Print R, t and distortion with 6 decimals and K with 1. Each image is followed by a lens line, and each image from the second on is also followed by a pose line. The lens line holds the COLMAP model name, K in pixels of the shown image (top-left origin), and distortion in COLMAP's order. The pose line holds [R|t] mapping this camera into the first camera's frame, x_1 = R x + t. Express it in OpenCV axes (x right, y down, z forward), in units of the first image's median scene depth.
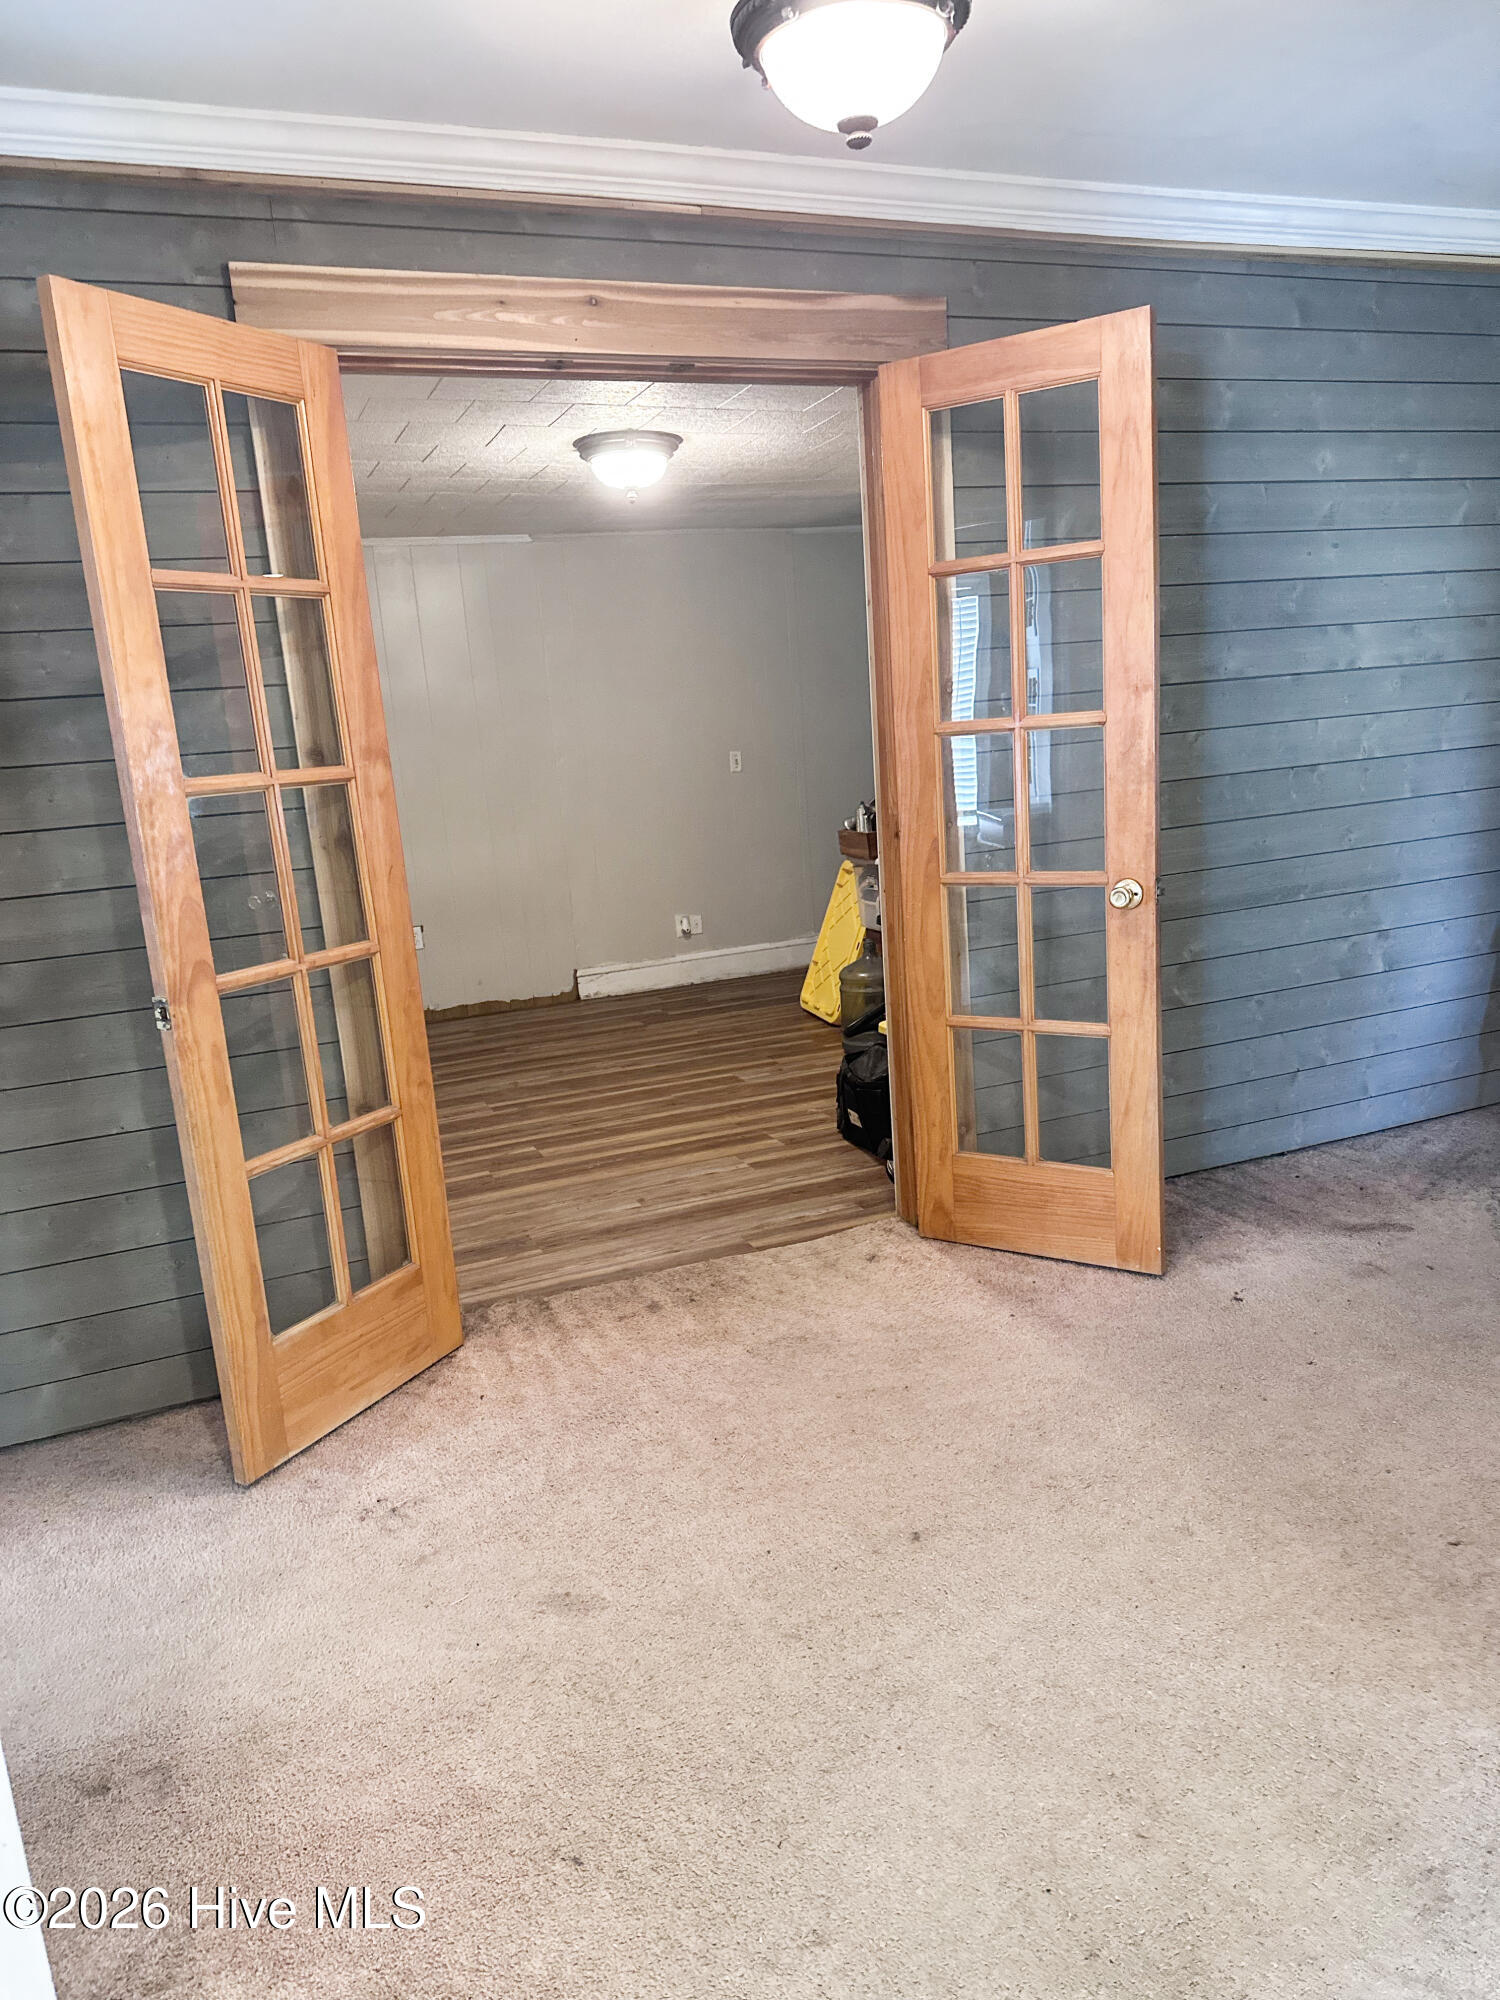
lens RADIAL K [[1386.7, 0, 765.5], [0, 1386.7, 1014.3], [0, 0, 1]] dist [0.170678, -0.328200]
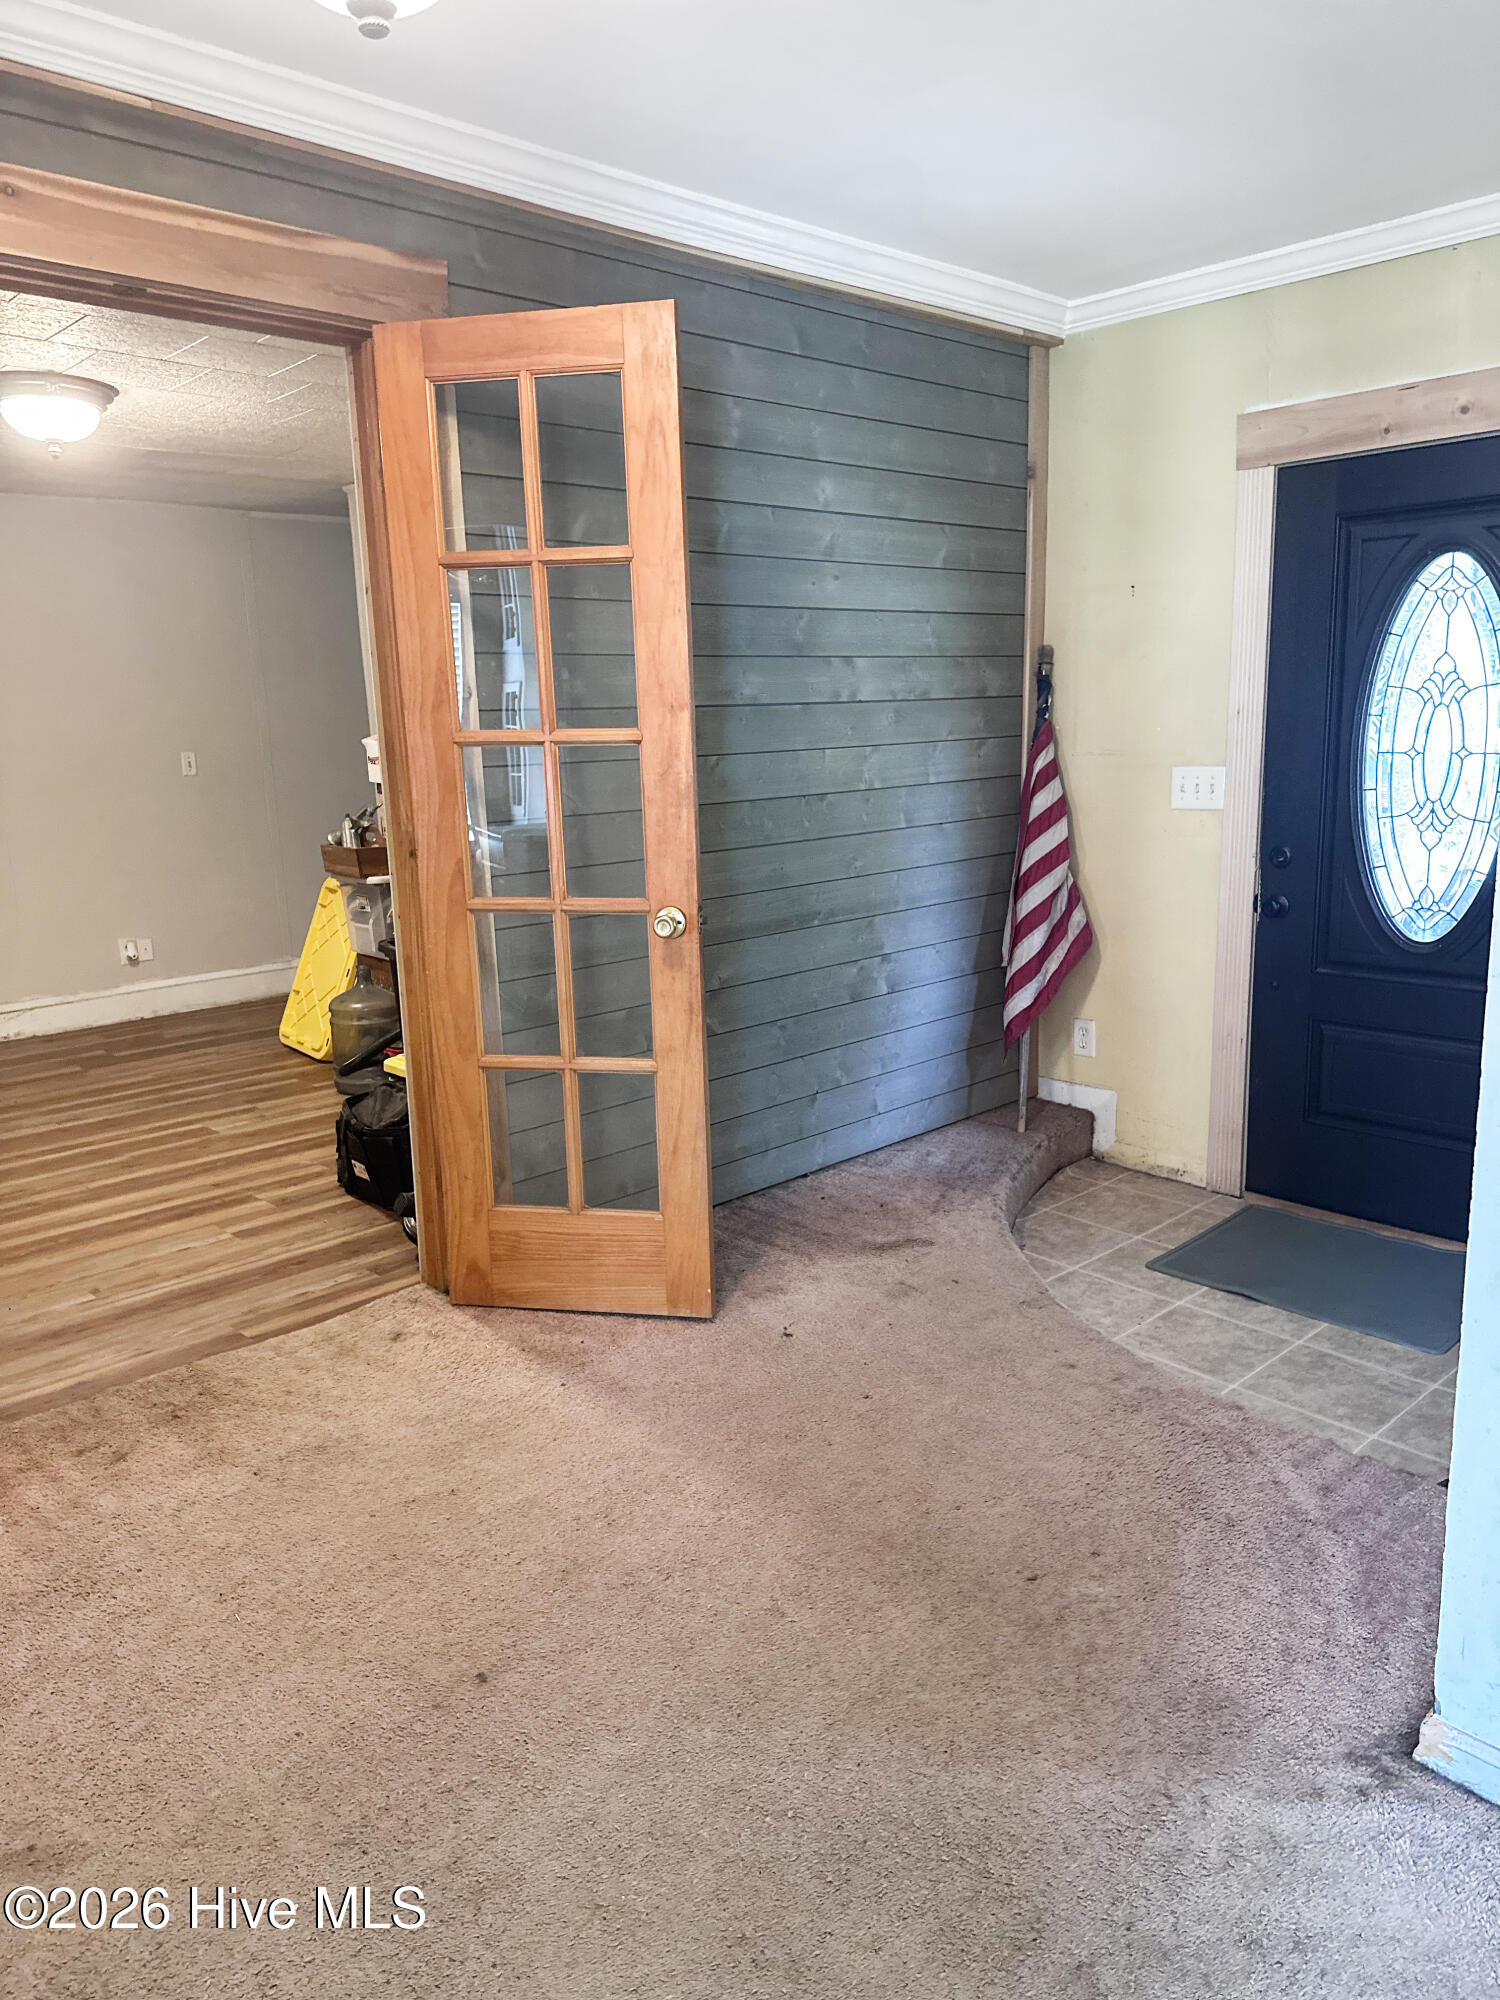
lens RADIAL K [[1386.7, 0, 765.5], [0, 1386.7, 1014.3], [0, 0, 1]] dist [0.170678, -0.328200]
pose [[0.931764, -0.030283, 0.361799, -0.021273], [0.034499, 0.999391, -0.005197, -0.014157], [-0.361421, 0.017324, 0.932242, 0.085286]]
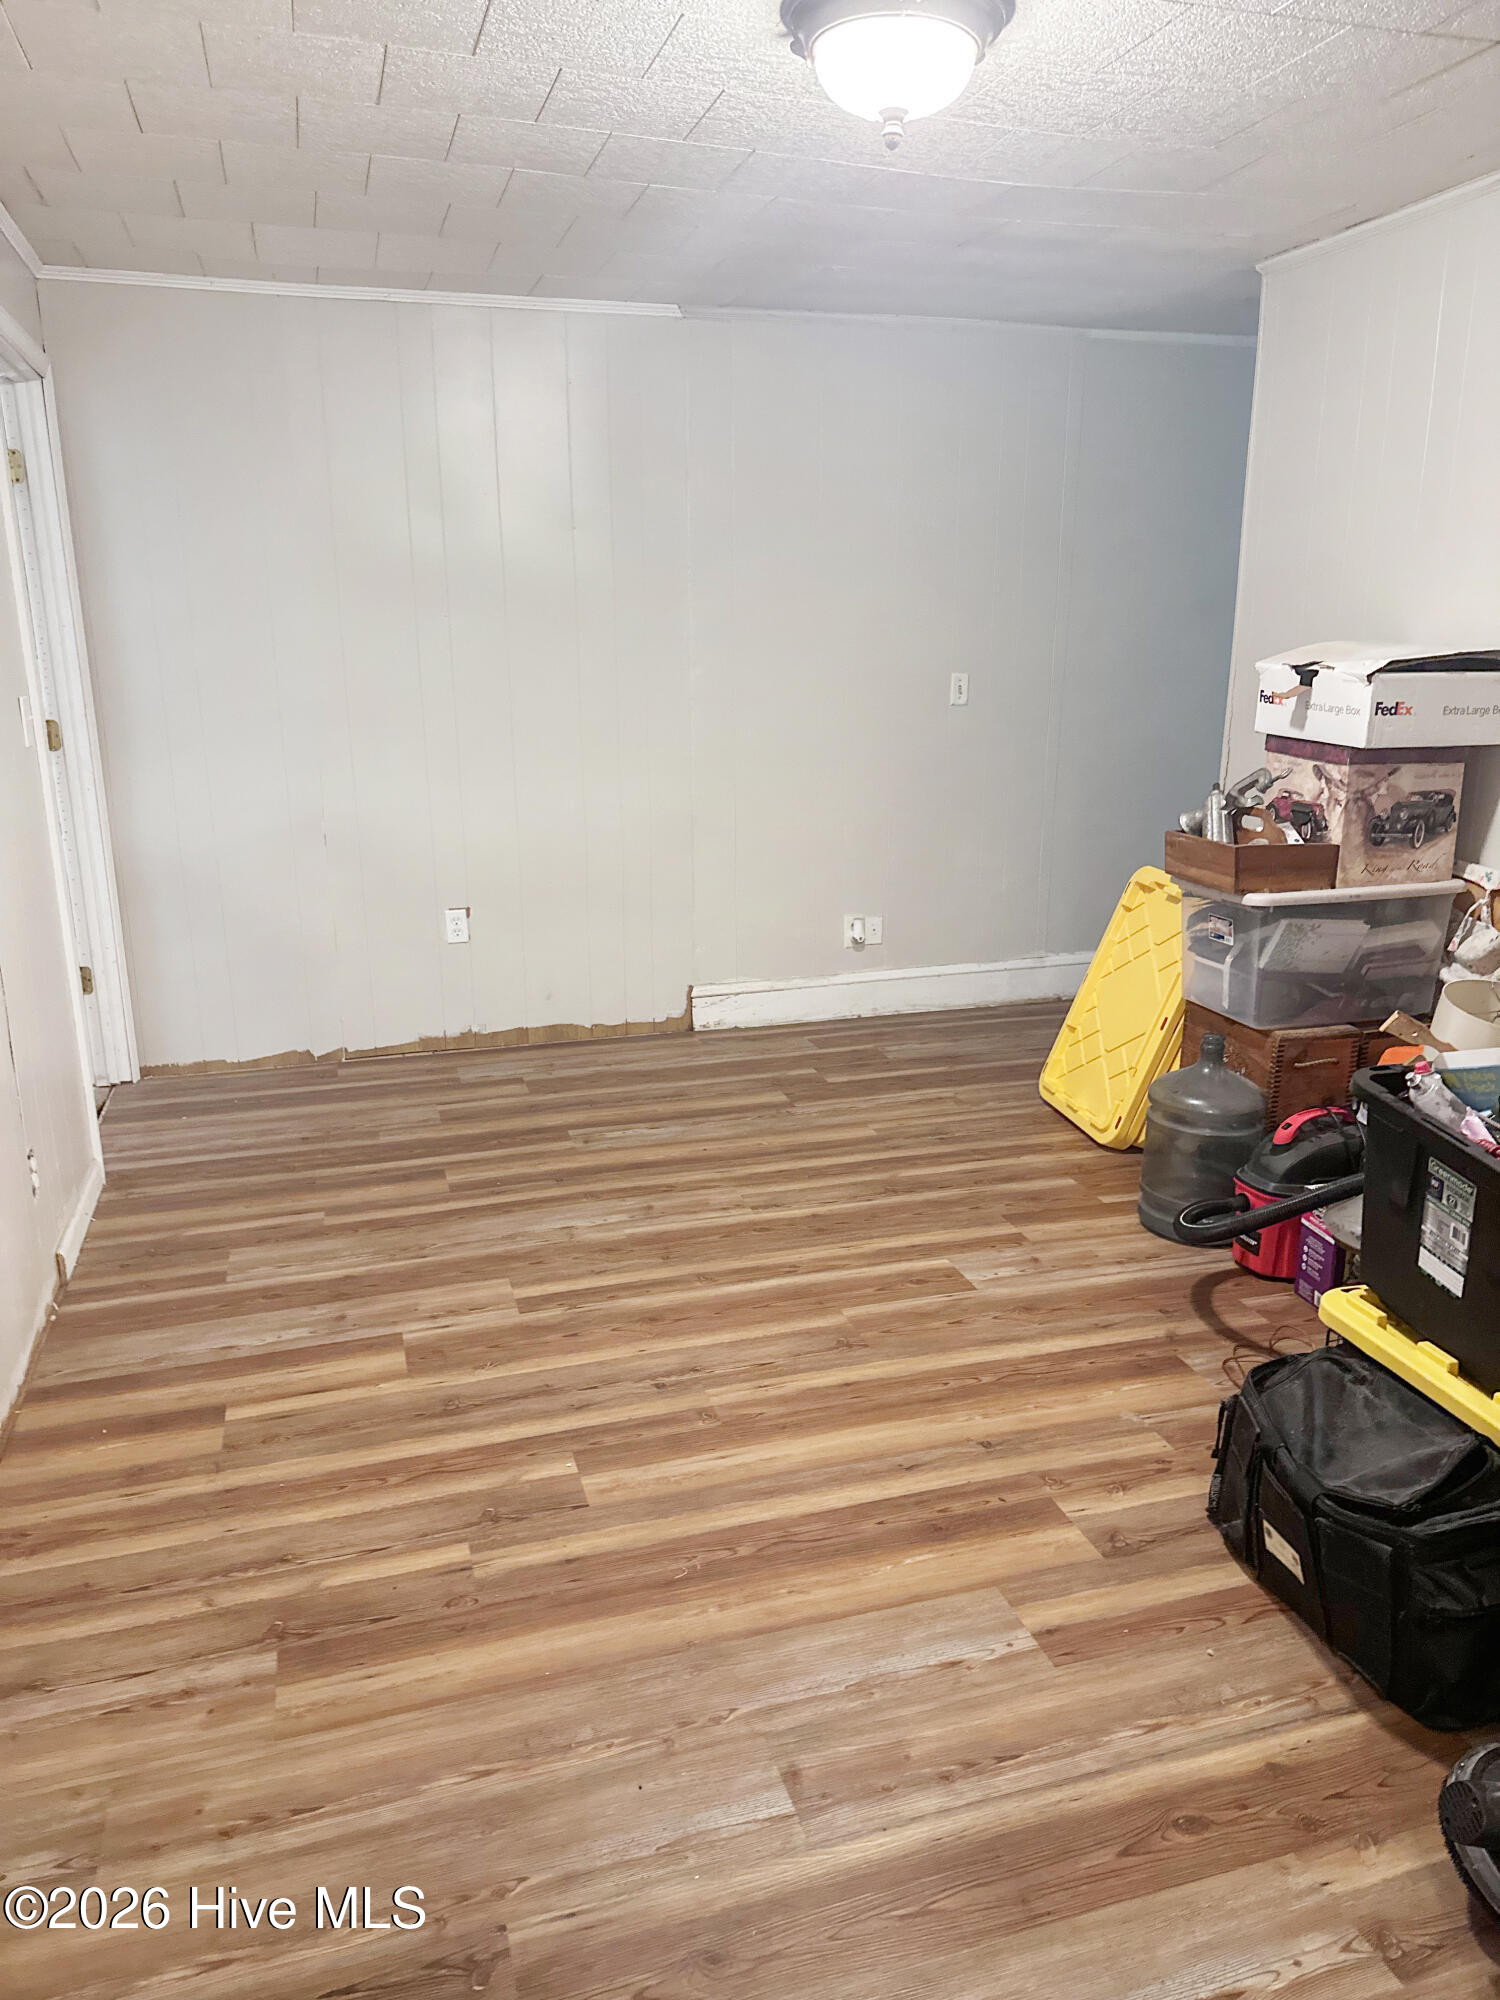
lens RADIAL K [[1386.7, 0, 765.5], [0, 1386.7, 1014.3], [0, 0, 1]] dist [0.170678, -0.328200]
pose [[0.992932, 0.091049, -0.076136, -0.101218], [-0.086072, 0.994081, 0.066285, -0.138837], [0.081721, -0.059264, 0.994892, 0.700114]]
